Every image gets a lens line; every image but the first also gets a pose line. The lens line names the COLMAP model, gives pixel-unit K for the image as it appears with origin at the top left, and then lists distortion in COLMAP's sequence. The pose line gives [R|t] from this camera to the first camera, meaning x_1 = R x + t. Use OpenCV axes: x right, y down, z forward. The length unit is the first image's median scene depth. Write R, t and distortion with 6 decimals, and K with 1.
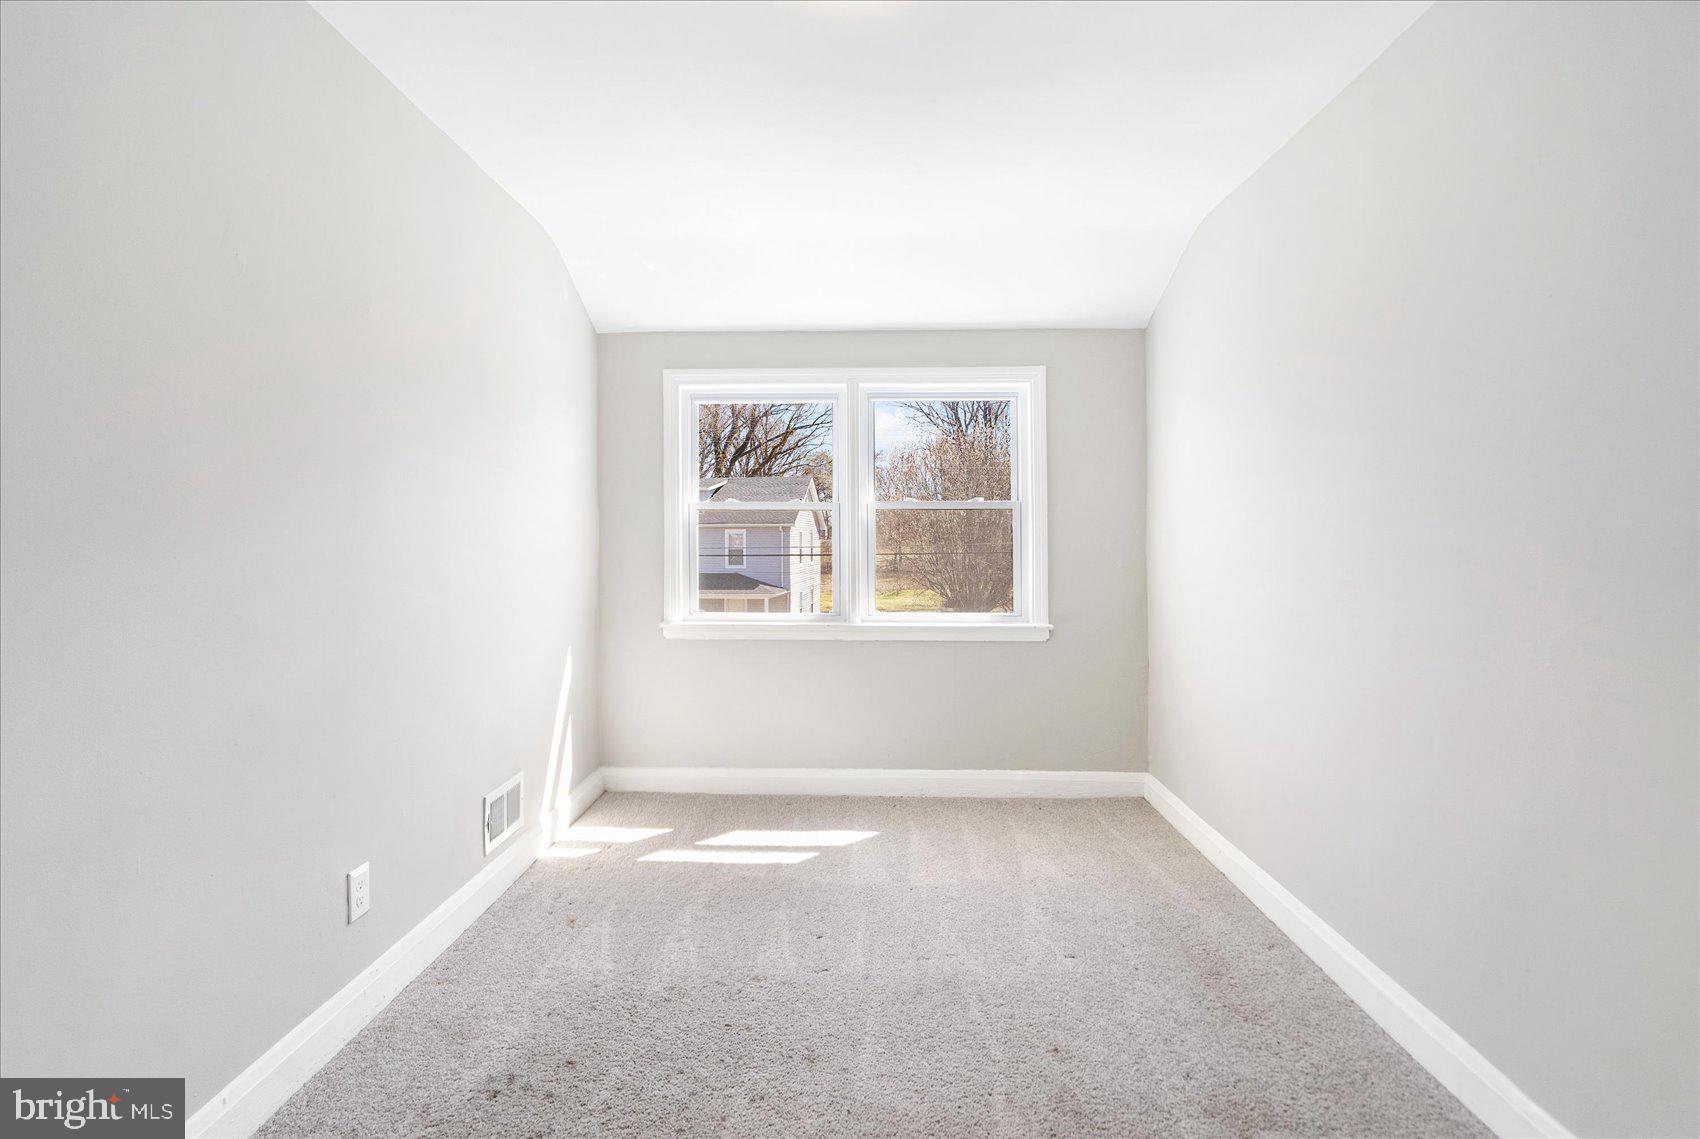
lens RADIAL K [[814.0, 0, 848.6], [0, 814.0, 549.9], [0, 0, 1]] dist [-0.000636, 0.001409]
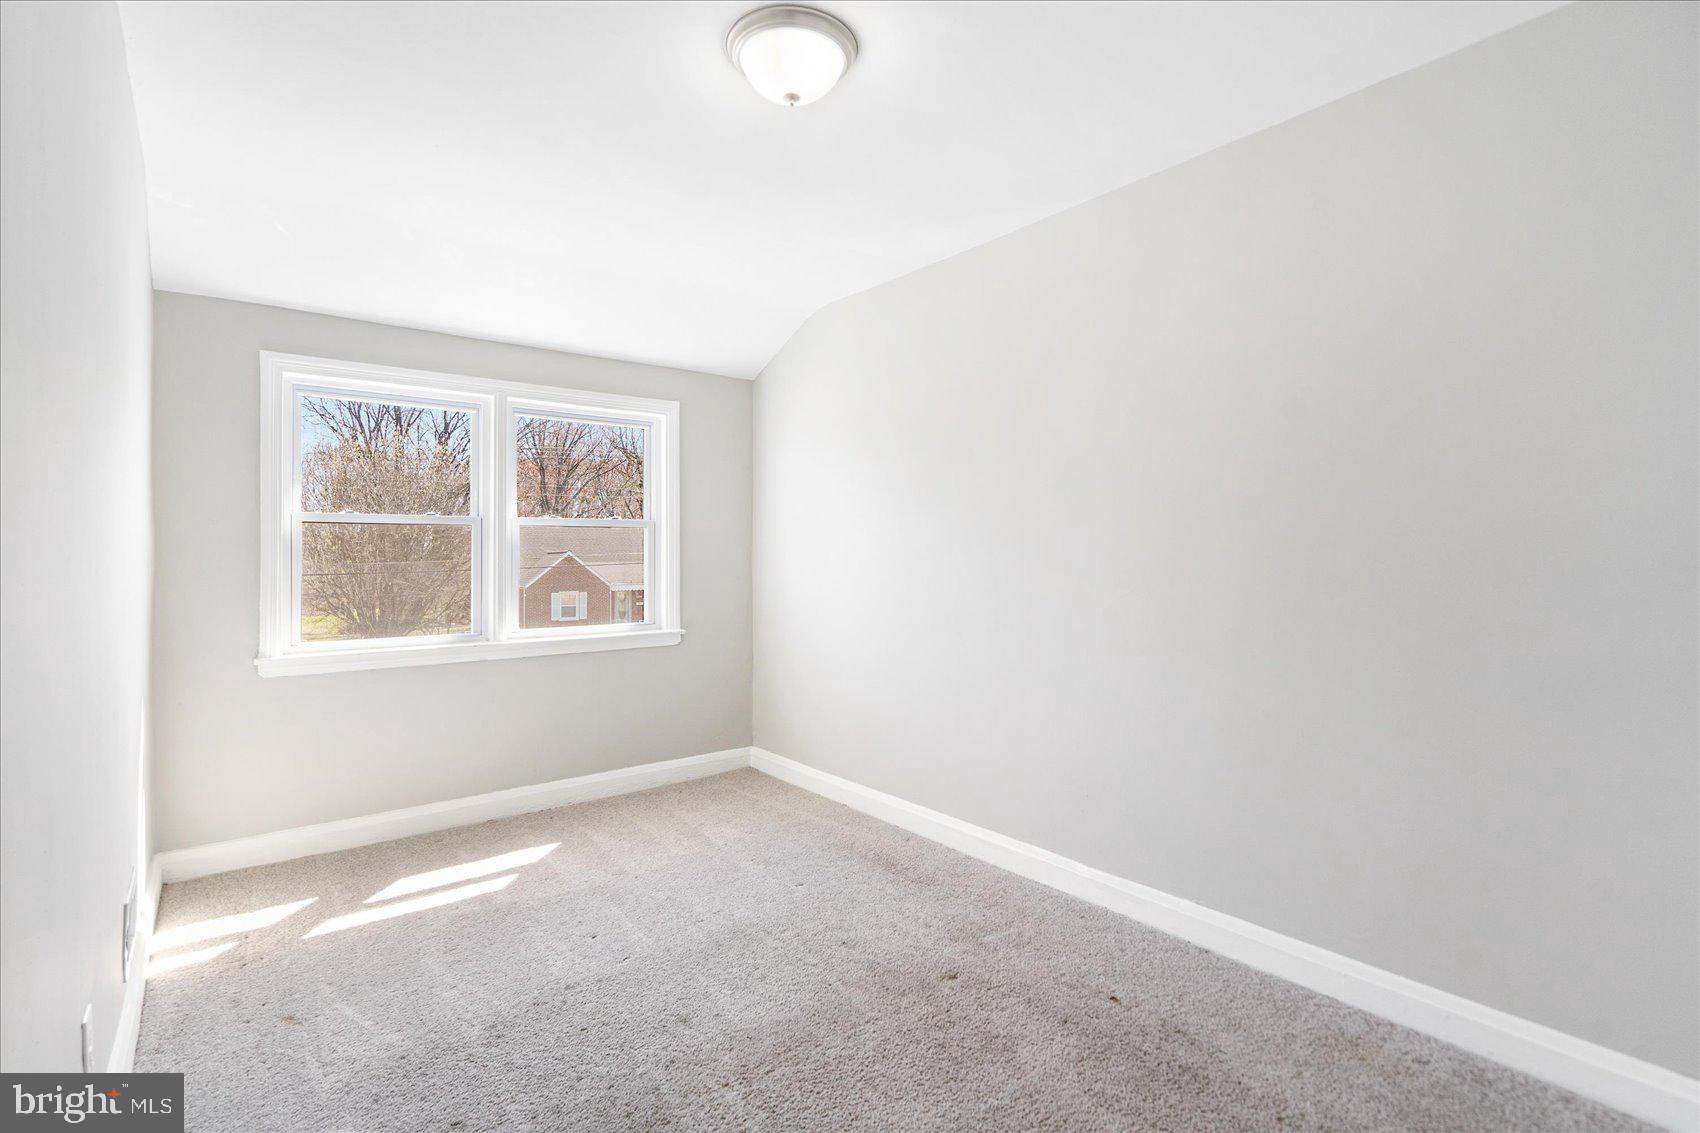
lens RADIAL K [[775.0, 0, 850.0], [0, 775.0, 566.5], [0, 0, 1]] dist [-0.000812, 0.000293]
pose [[0.762989, -0.014007, 0.646260, -0.290999], [0.013482, 0.999893, 0.005754, 0.000303], [-0.646271, 0.004323, 0.763095, 0.020642]]
